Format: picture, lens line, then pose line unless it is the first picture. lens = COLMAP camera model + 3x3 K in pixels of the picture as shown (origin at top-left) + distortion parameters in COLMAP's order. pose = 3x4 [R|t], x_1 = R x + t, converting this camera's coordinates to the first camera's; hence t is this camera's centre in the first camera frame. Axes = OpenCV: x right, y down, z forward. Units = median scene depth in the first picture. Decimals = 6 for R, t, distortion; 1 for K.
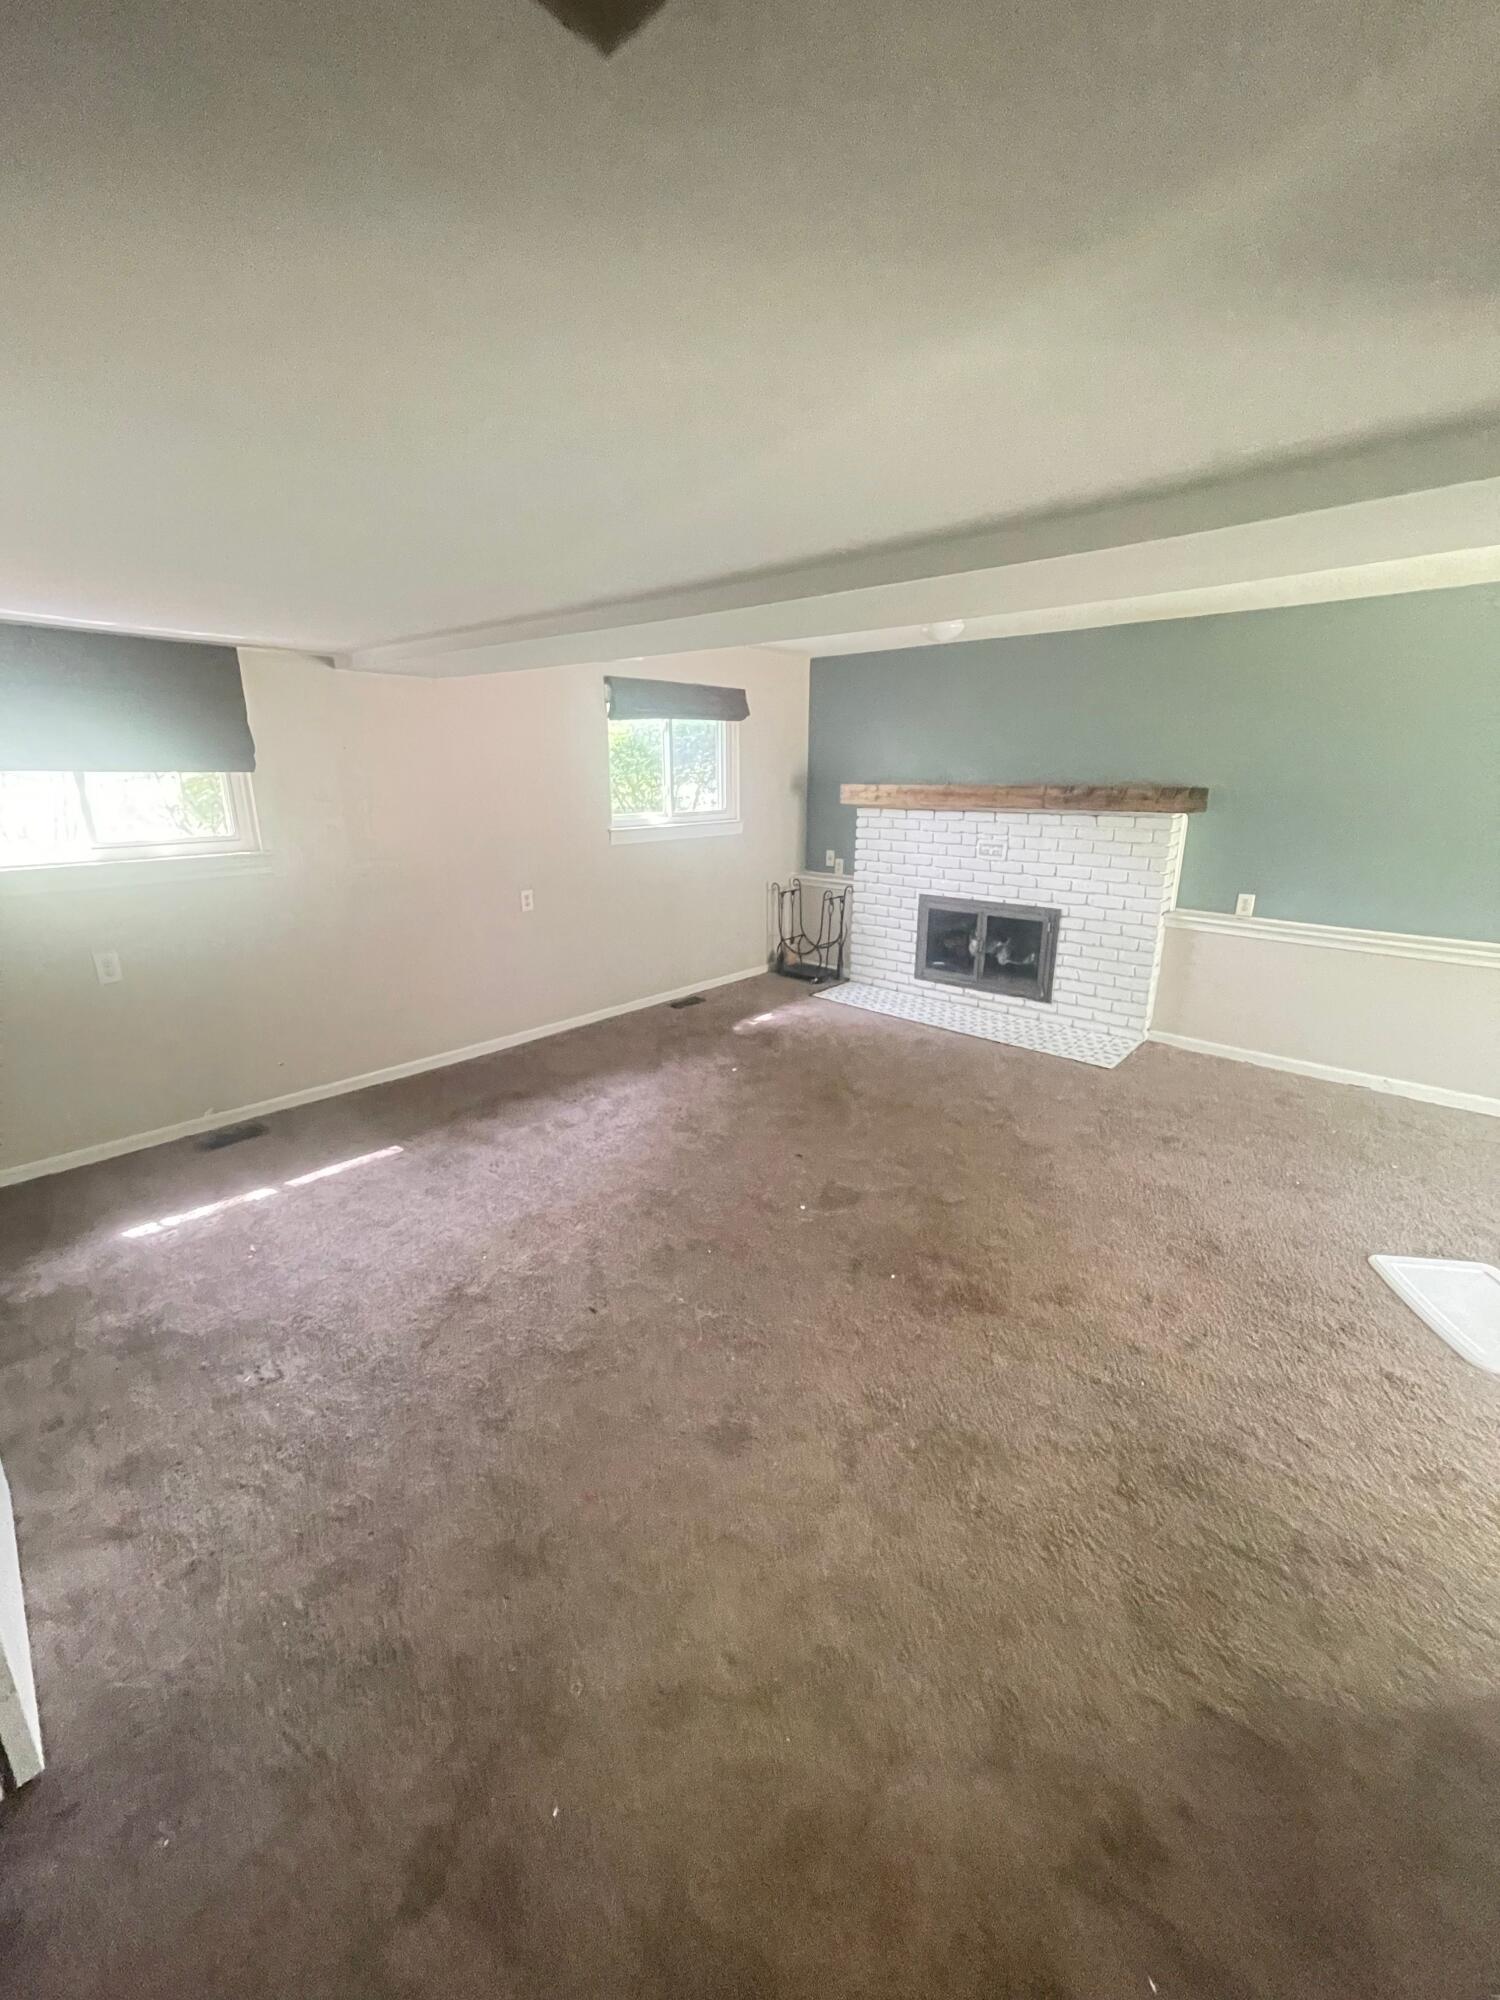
lens RADIAL K [[808.2, 0, 748.9], [0, 808.2, 991.1], [0, 0, 1]] dist [-0.000286, -0.000164]
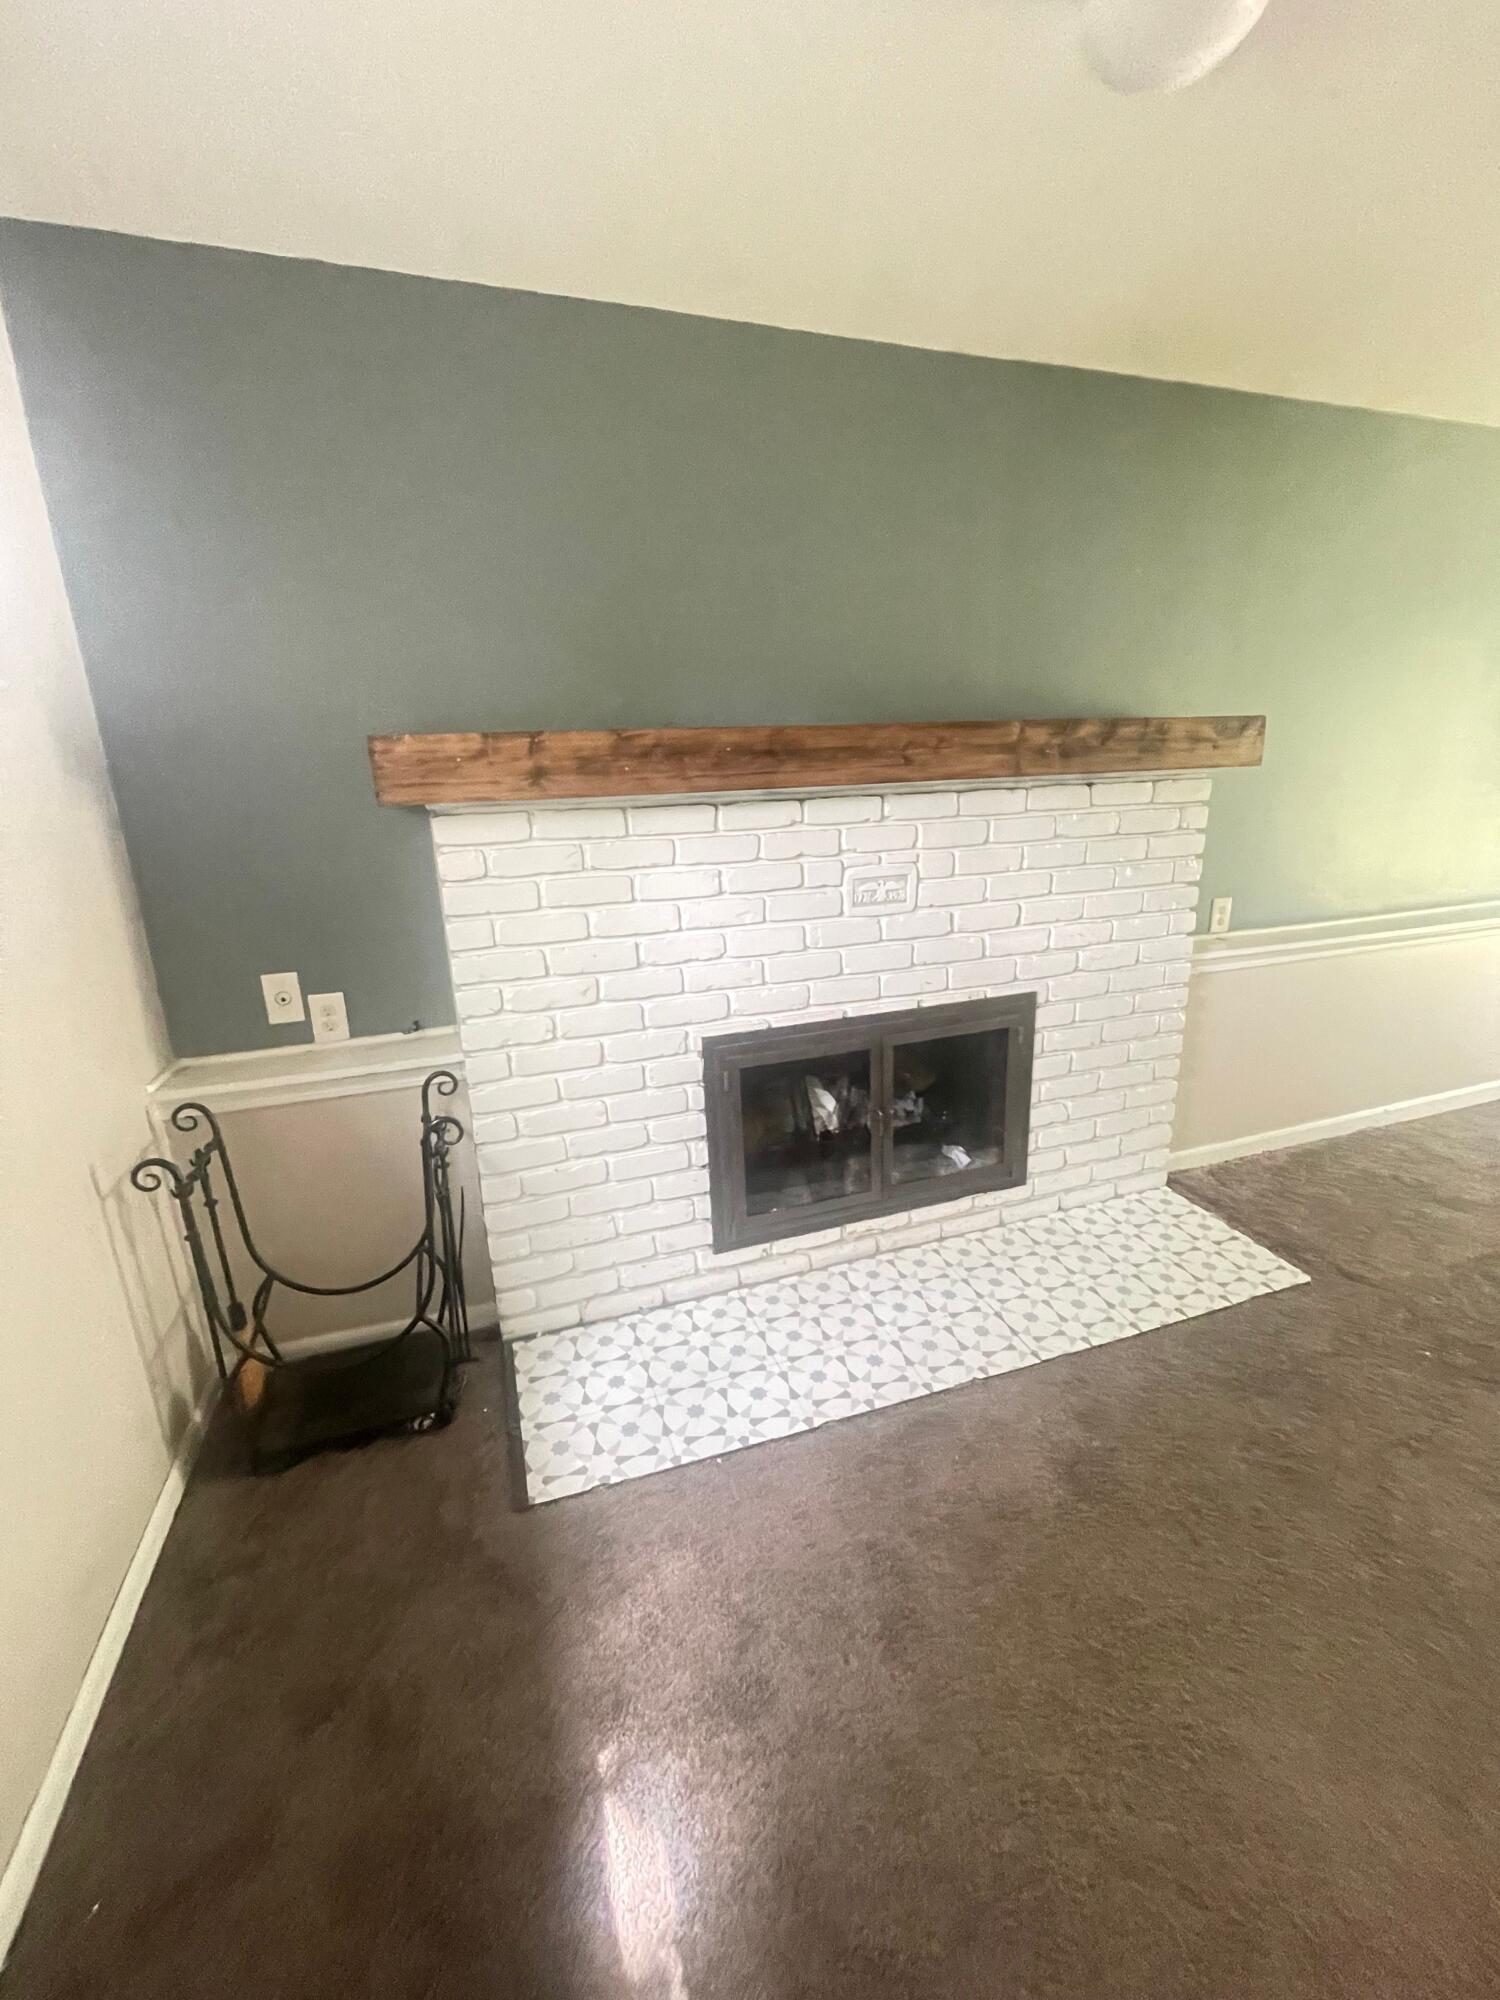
lens RADIAL K [[808.2, 0, 748.9], [0, 808.2, 991.1], [0, 0, 1]] dist [-0.000286, -0.000164]
pose [[0.488271, -0.242109, 0.838436, -0.076485], [0.264448, 0.956622, 0.122233, -0.185057], [-0.831660, 0.162040, 0.531116, 0.815414]]
